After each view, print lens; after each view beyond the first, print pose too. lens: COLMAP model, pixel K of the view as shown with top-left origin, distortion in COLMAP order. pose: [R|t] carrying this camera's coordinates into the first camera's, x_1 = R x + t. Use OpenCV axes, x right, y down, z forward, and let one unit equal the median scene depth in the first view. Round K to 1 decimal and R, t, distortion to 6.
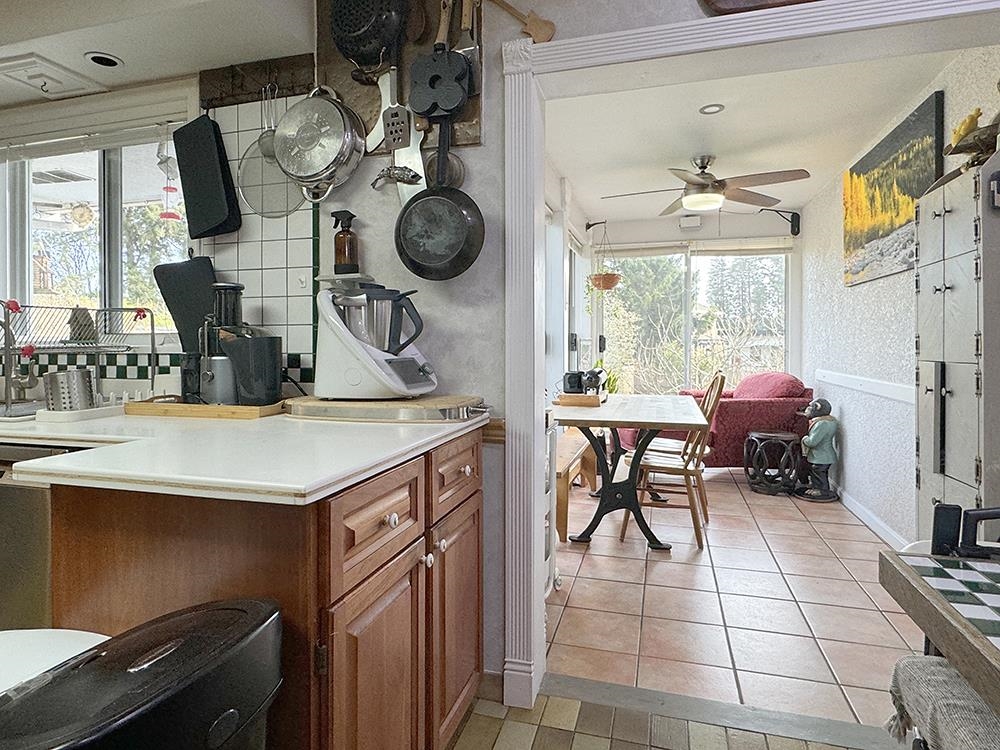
lens RADIAL K [[582.1, 0, 493.9], [0, 582.1, 341.6], [0, 0, 1]] dist [-0.003097, 0.000464]
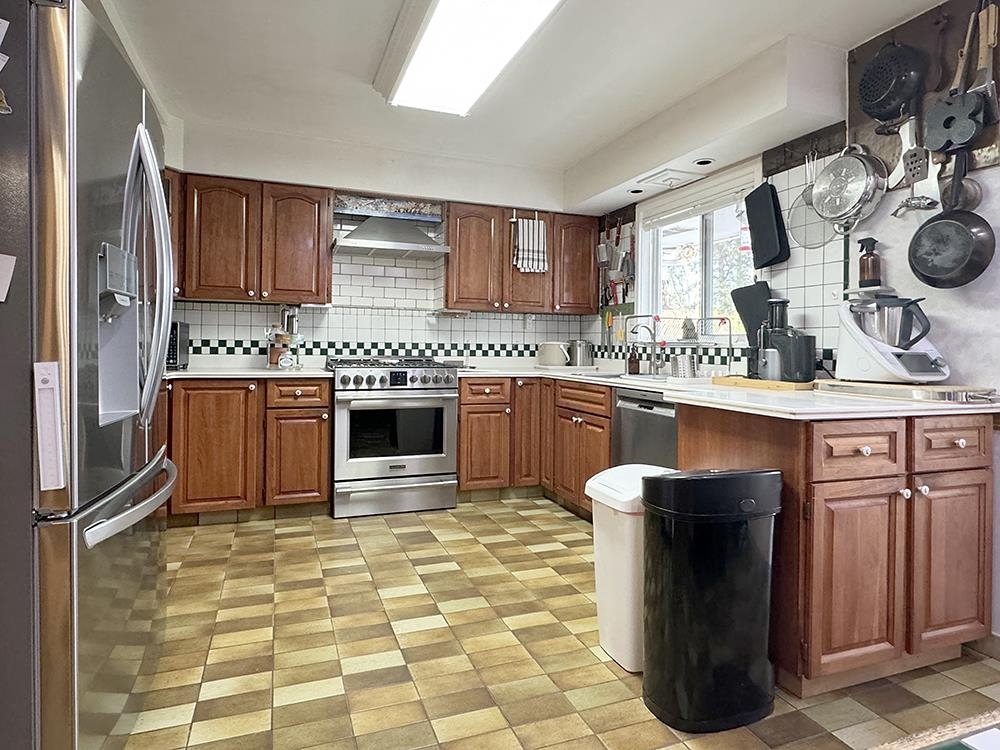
lens RADIAL K [[582.1, 0, 493.9], [0, 582.1, 341.6], [0, 0, 1]] dist [-0.003097, 0.000464]
pose [[0.597208, 0.007359, -0.802052, 0.290212], [-0.015188, 0.999882, -0.002134, 0.019796], [0.801942, 0.013456, 0.597250, -0.441471]]
